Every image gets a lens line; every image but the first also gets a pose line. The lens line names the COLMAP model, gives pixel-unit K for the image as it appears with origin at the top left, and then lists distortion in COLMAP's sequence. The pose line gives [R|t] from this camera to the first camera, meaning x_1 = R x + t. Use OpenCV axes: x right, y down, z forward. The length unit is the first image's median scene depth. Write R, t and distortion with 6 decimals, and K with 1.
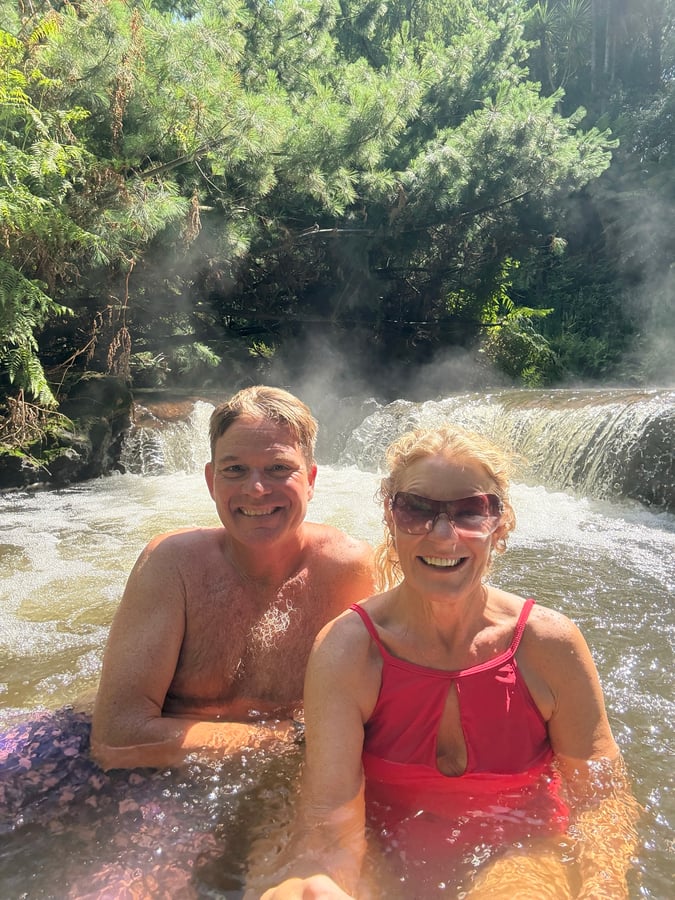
lens RADIAL K [[675.7, 0, 337.5], [0, 675.7, 450.0], [0, 0, 1]] dist [0.166237, -0.156478]
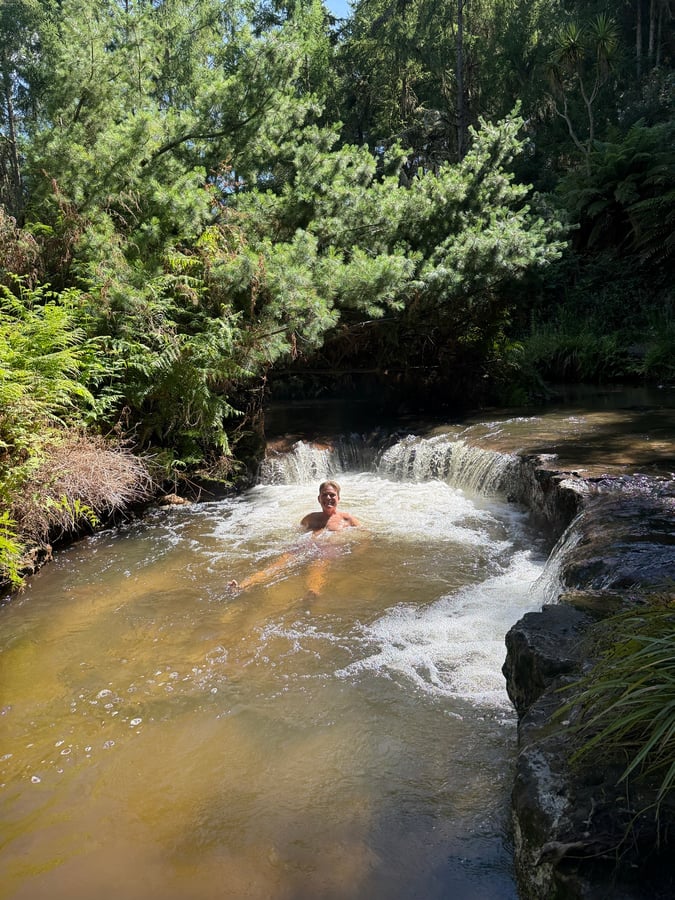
lens RADIAL K [[675.7, 0, 337.5], [0, 675.7, 450.0], [0, 0, 1]] dist [0.166237, -0.156478]
pose [[0.992550, -0.034775, -0.116768, 0.077674], [0.041217, 0.997732, 0.053216, -0.097496], [0.114652, -0.057632, 0.991733, -0.551775]]
